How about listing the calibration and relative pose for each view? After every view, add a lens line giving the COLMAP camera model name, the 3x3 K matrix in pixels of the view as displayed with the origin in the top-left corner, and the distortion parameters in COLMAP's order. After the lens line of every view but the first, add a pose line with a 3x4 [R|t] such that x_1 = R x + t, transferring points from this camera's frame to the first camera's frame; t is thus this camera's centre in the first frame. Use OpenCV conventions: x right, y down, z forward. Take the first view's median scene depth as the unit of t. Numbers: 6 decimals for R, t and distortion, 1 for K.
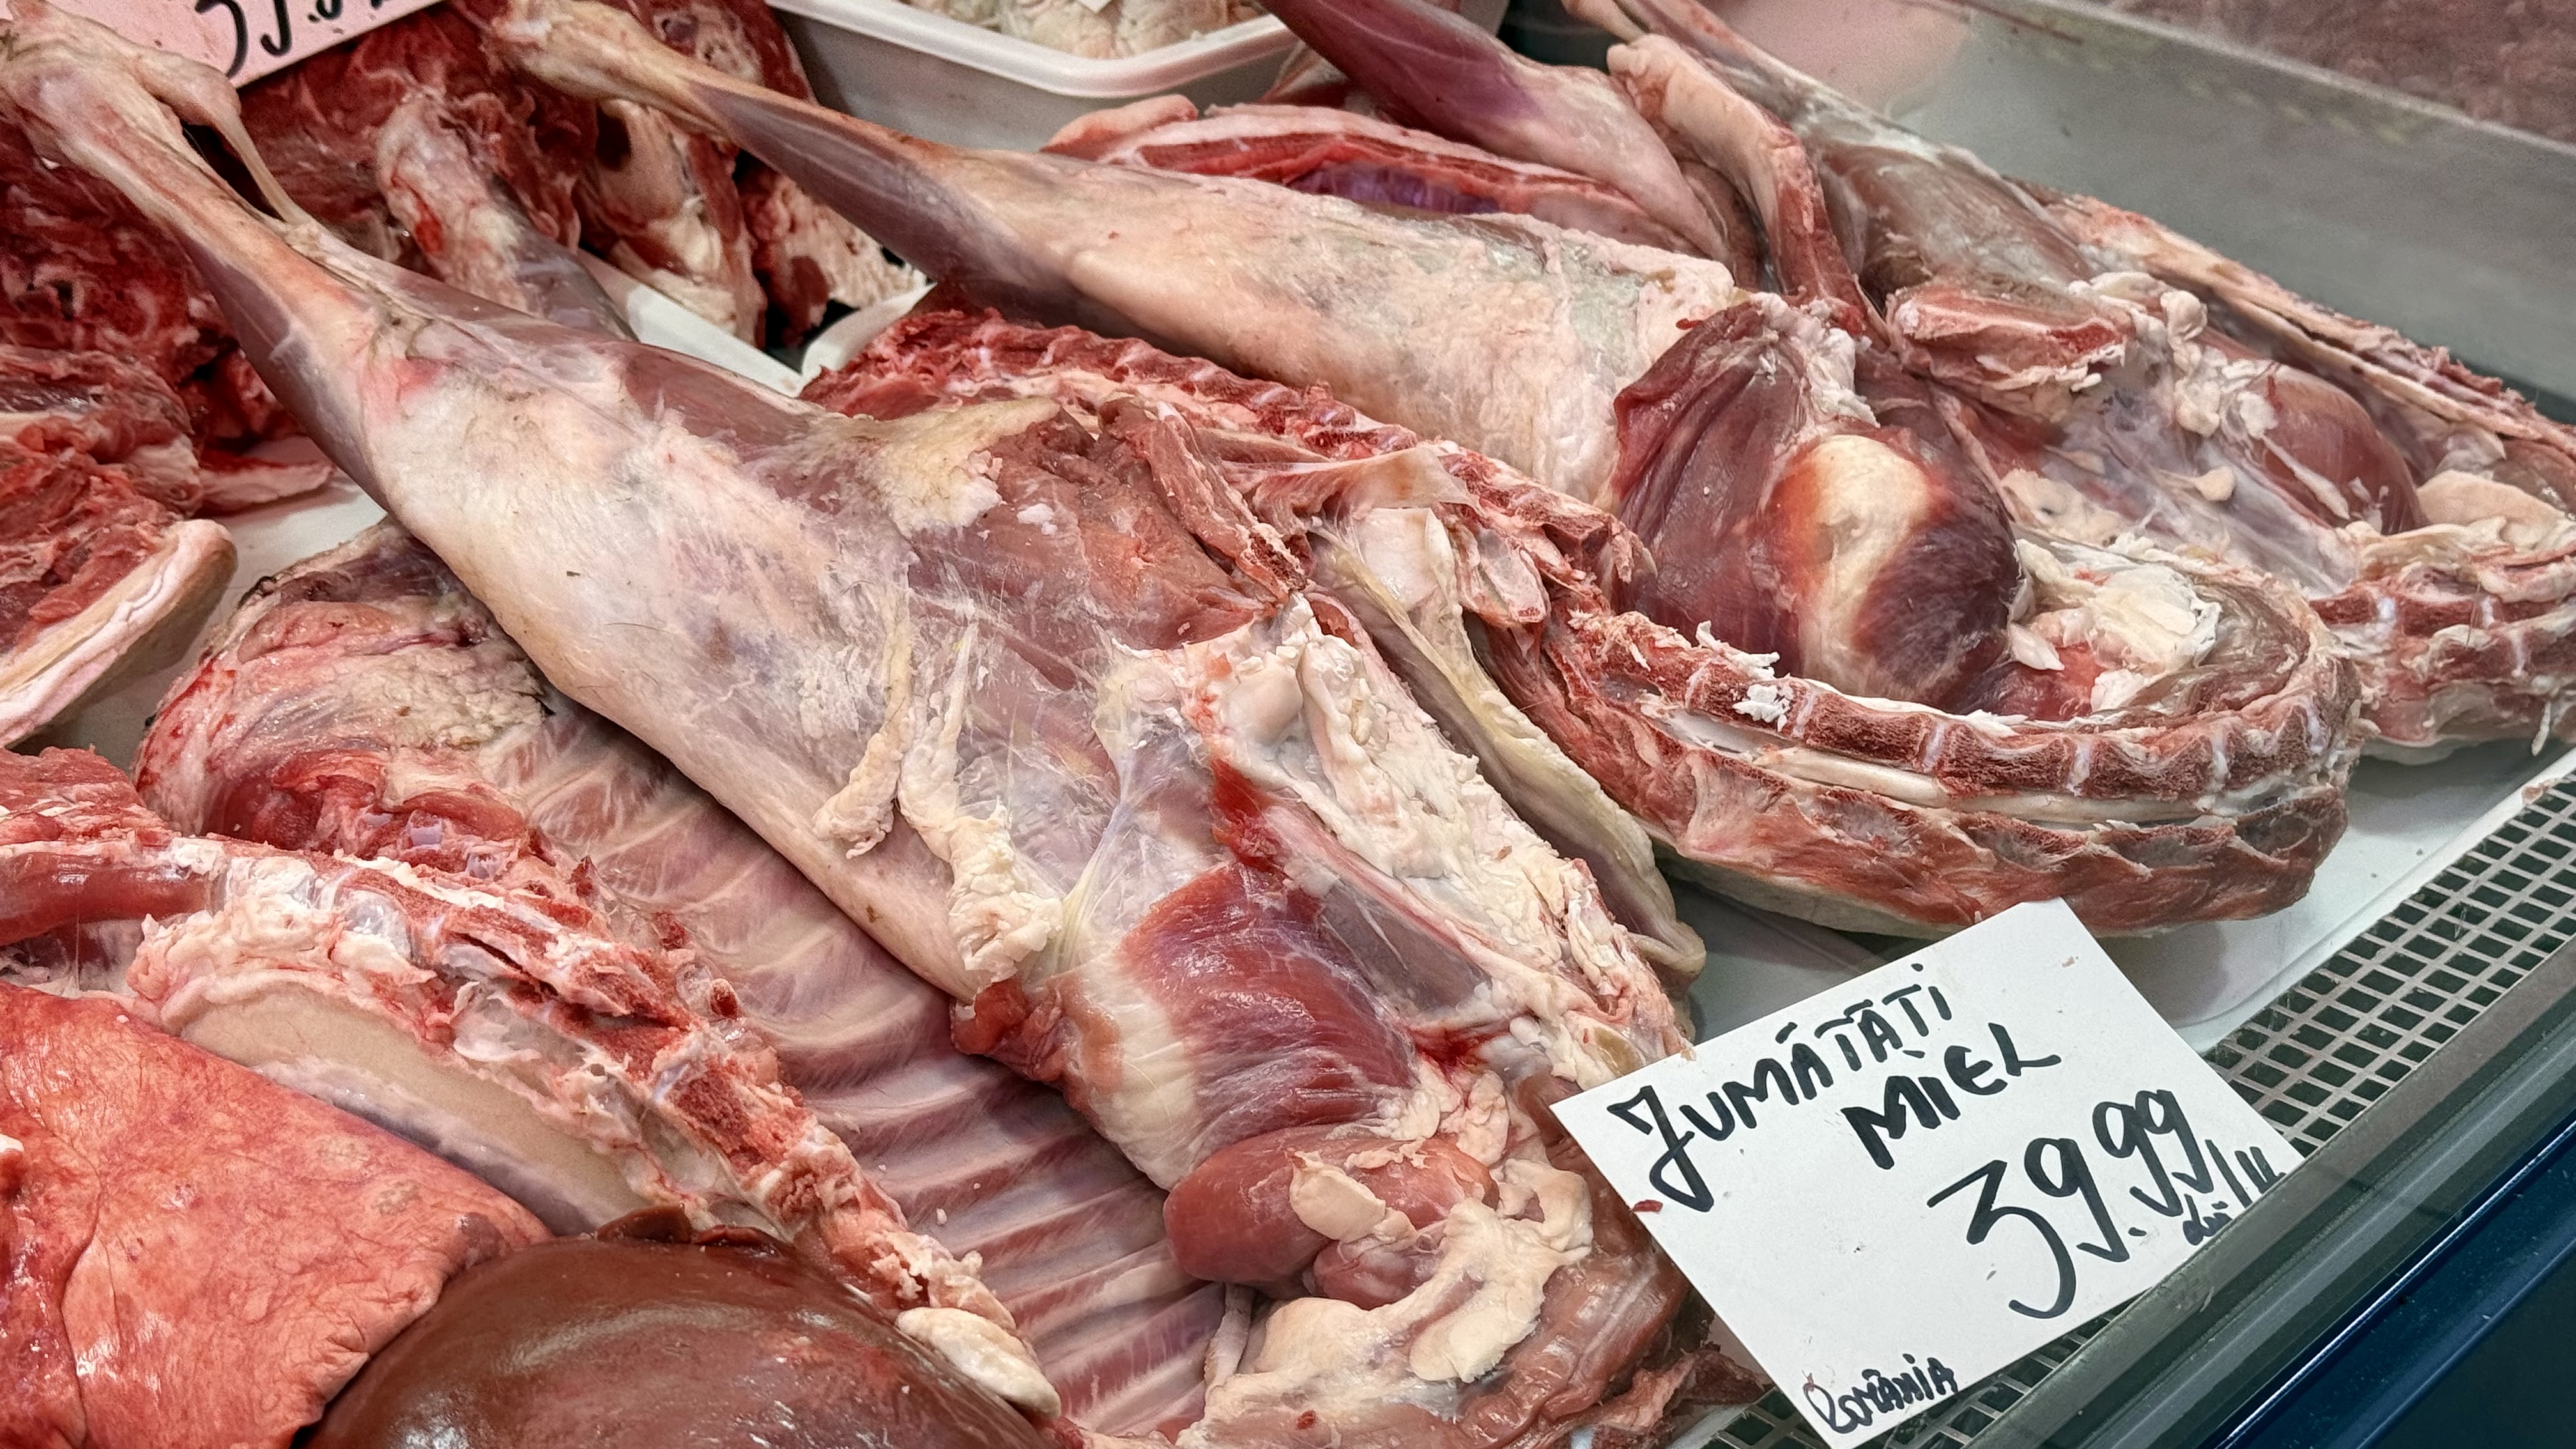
lens RADIAL K [[3588.1, 0, 1282.9], [0, 3588.1, 747.4], [0, 0, 1]] dist [0.125043, 0.000000]
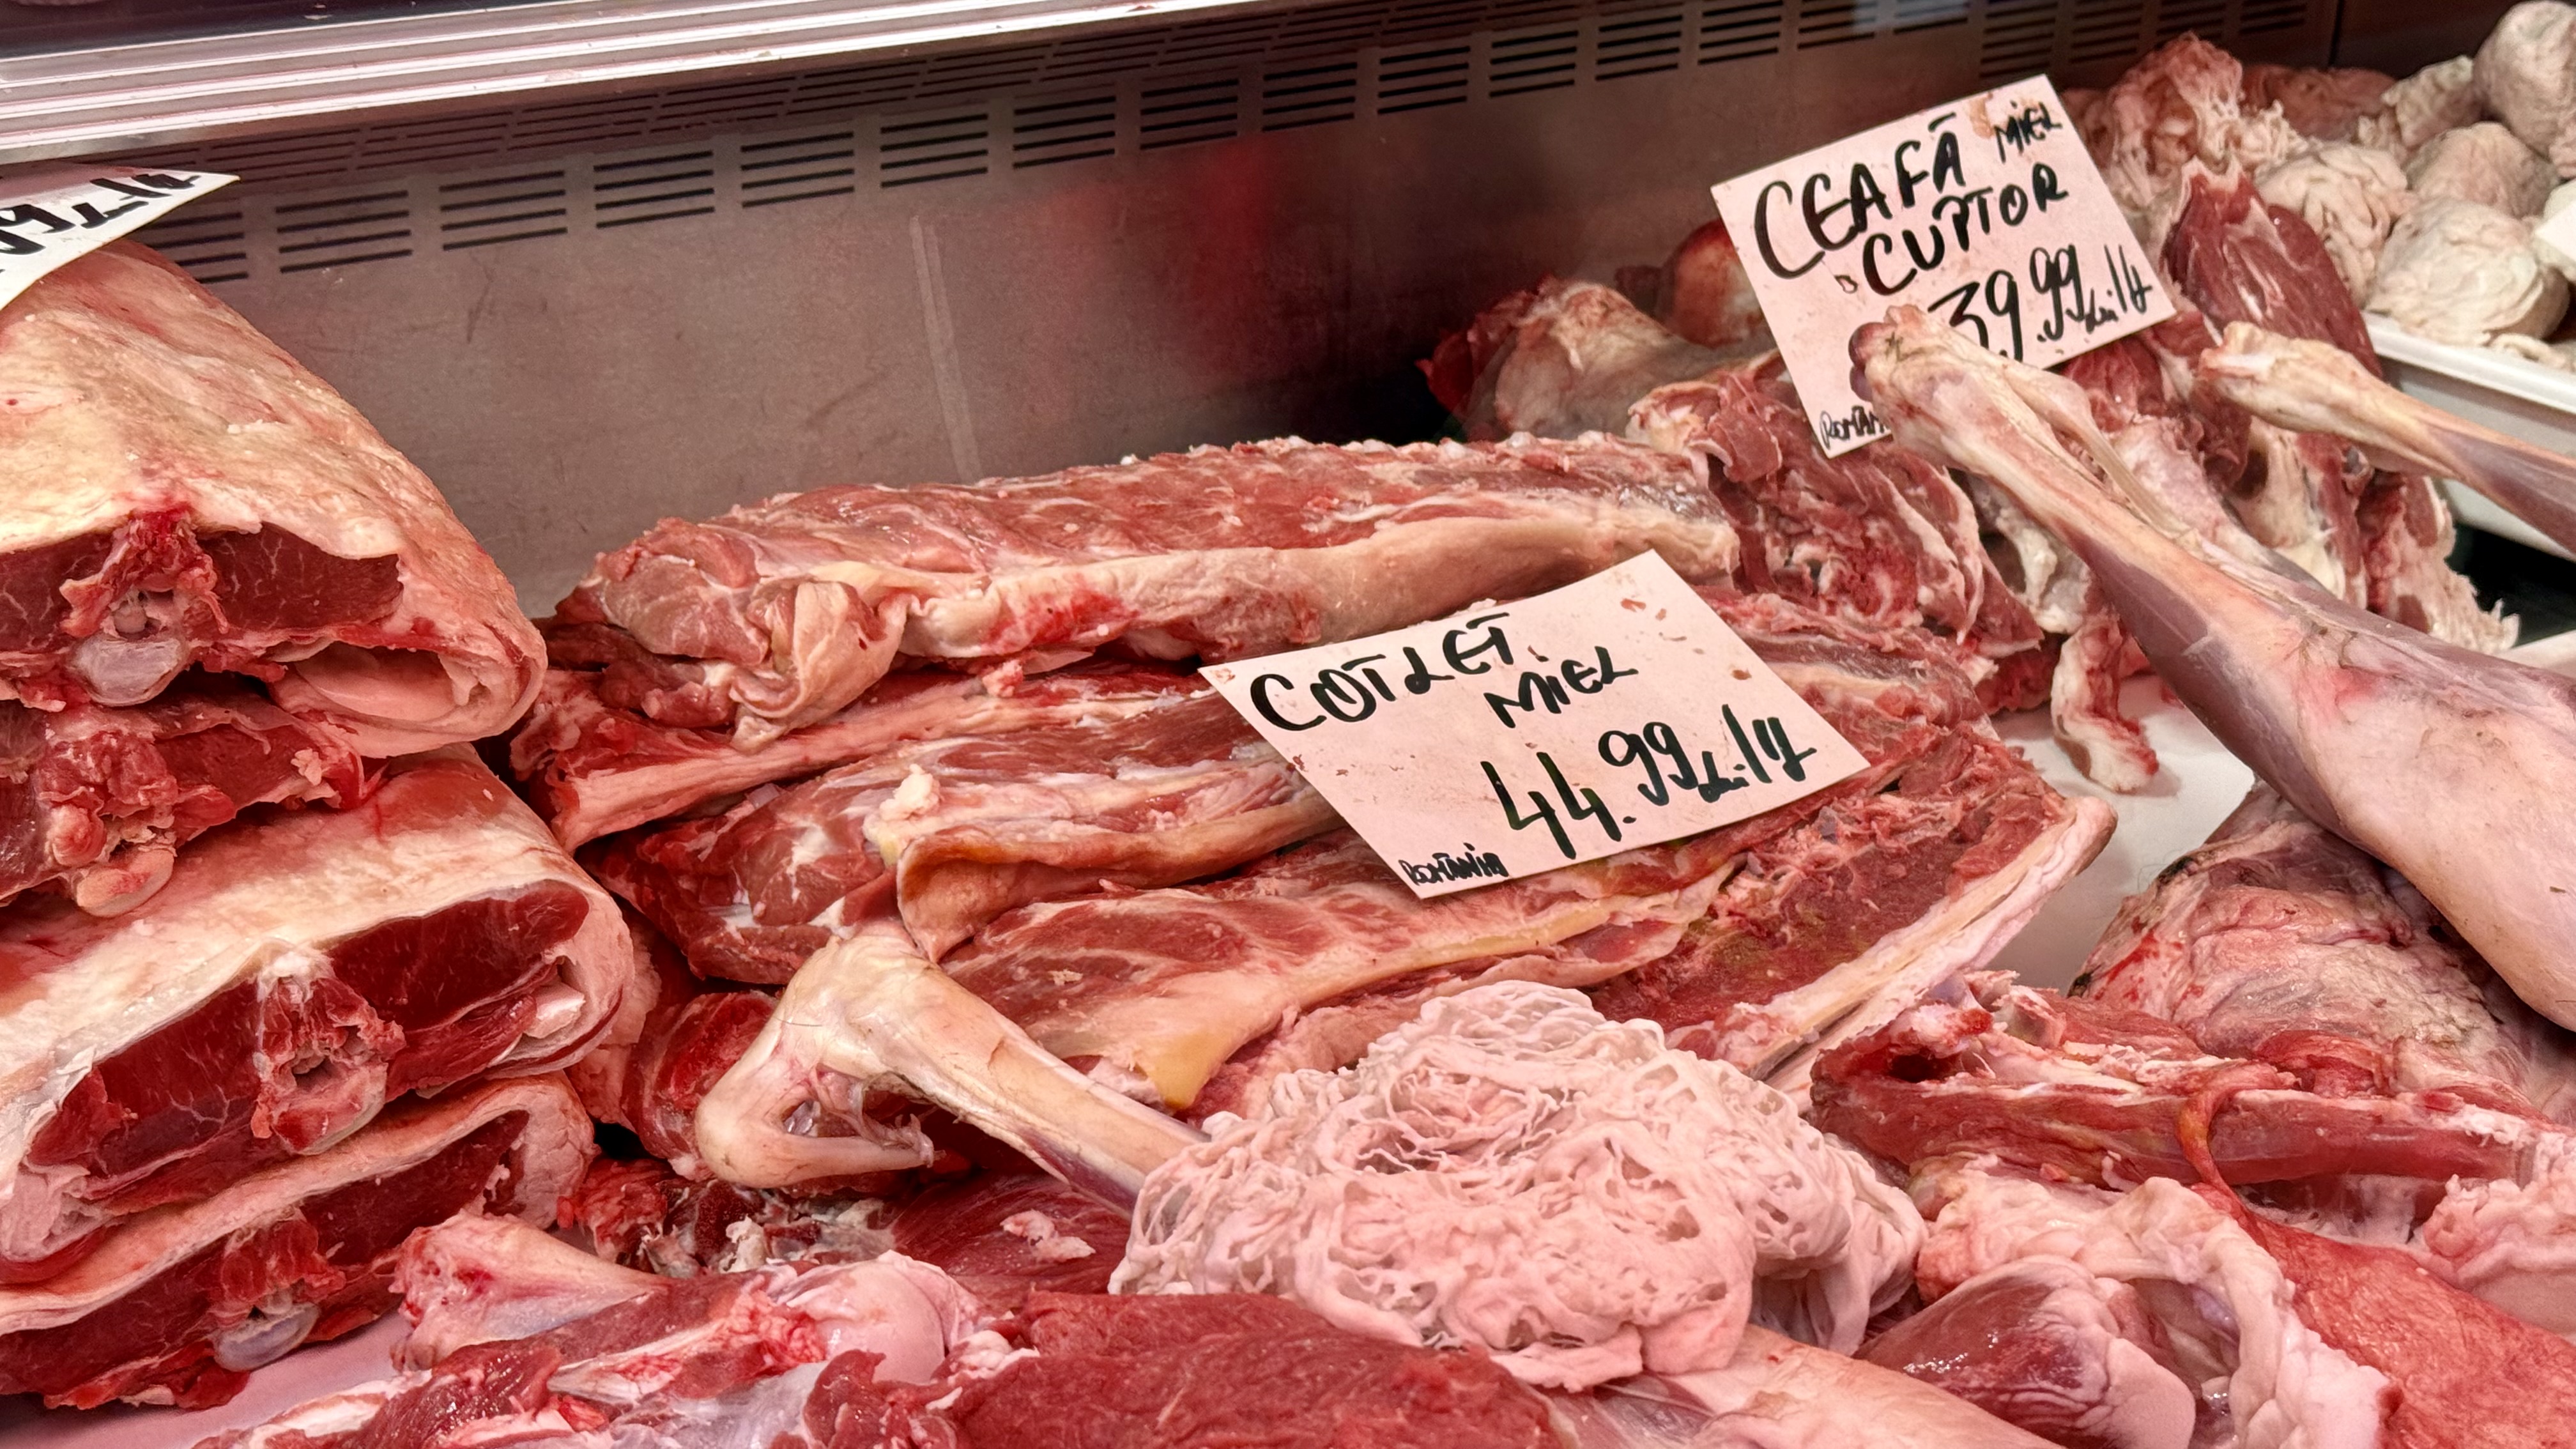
lens RADIAL K [[3588.1, 0, 1309.7], [0, 3588.1, 720.6], [0, 0, 1]] dist [0.125043, 0.000000]
pose [[0.976333, 0.106733, -0.188102, -0.401098], [-0.124342, 0.988642, -0.084412, 0.040744], [0.176956, 0.105803, 0.978515, -0.096584]]
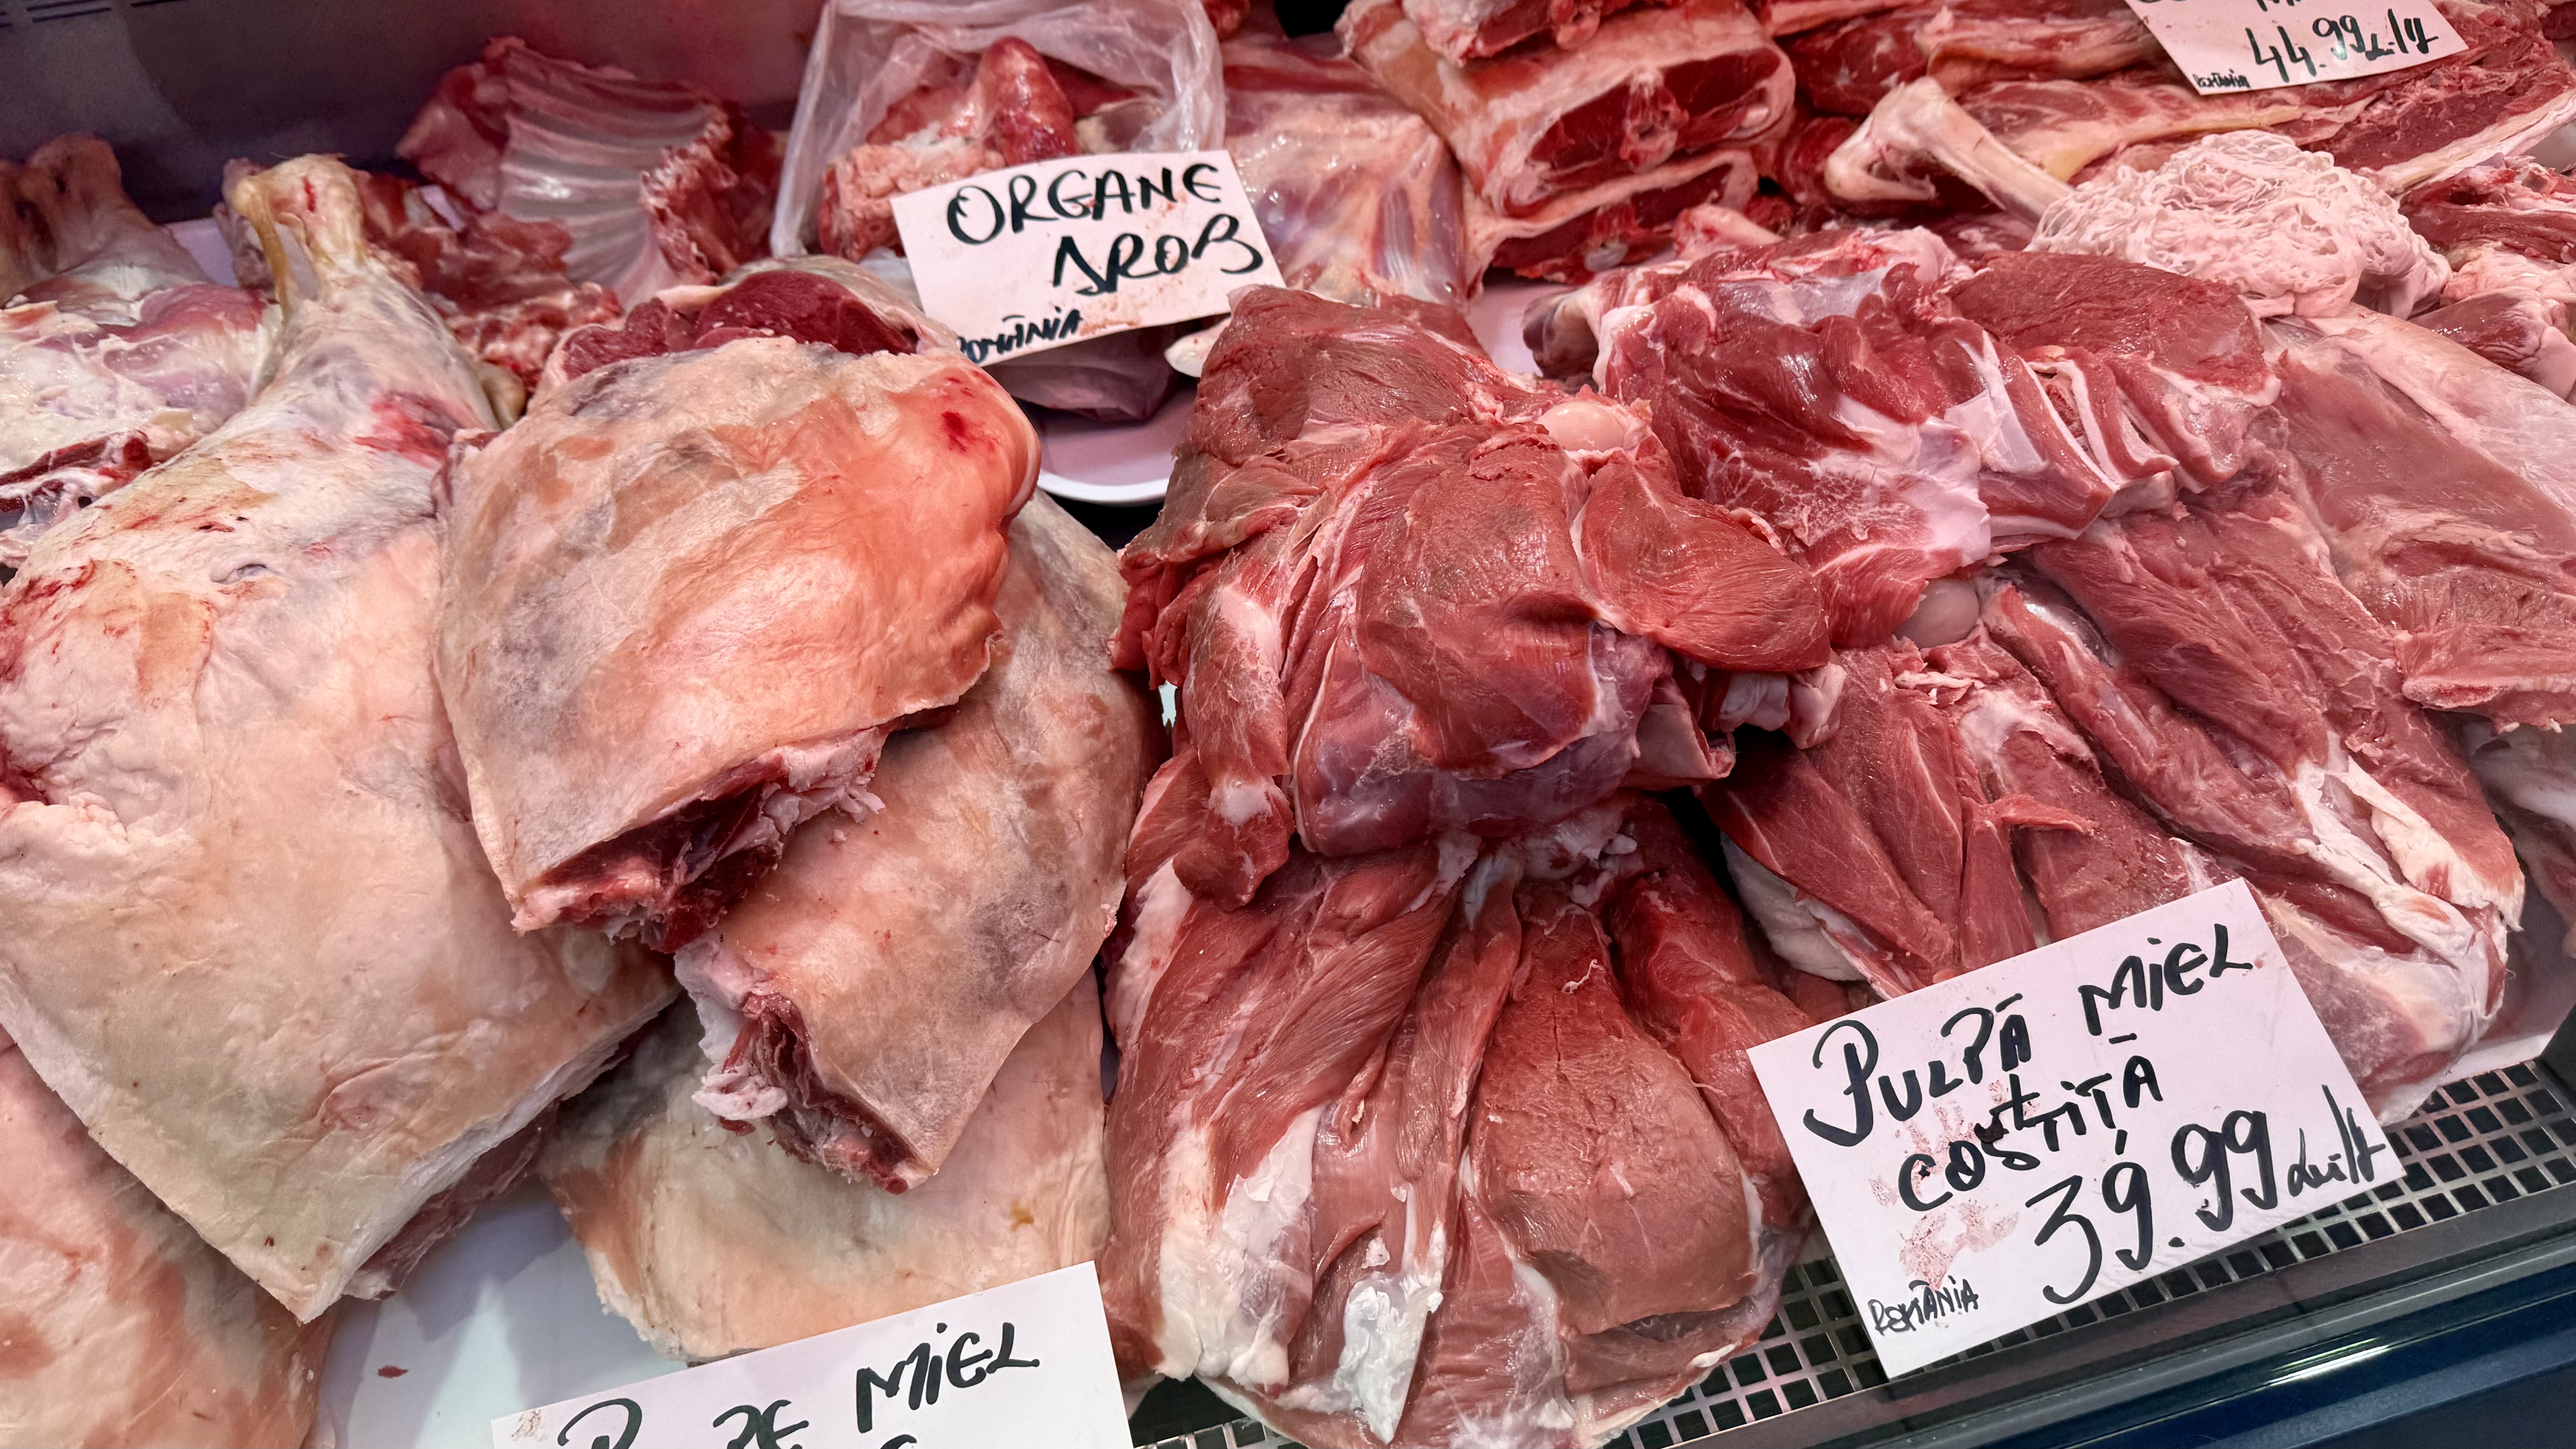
lens RADIAL K [[1819.5, 0, 1320.3], [0, 1819.5, 737.4], [0, 0, 1]] dist [0.054093, -0.088772]
pose [[0.840687, 0.336015, -0.424664, -0.417982], [-0.211096, 0.925516, 0.314417, 0.125505], [0.498682, -0.174681, 0.849001, -0.281637]]
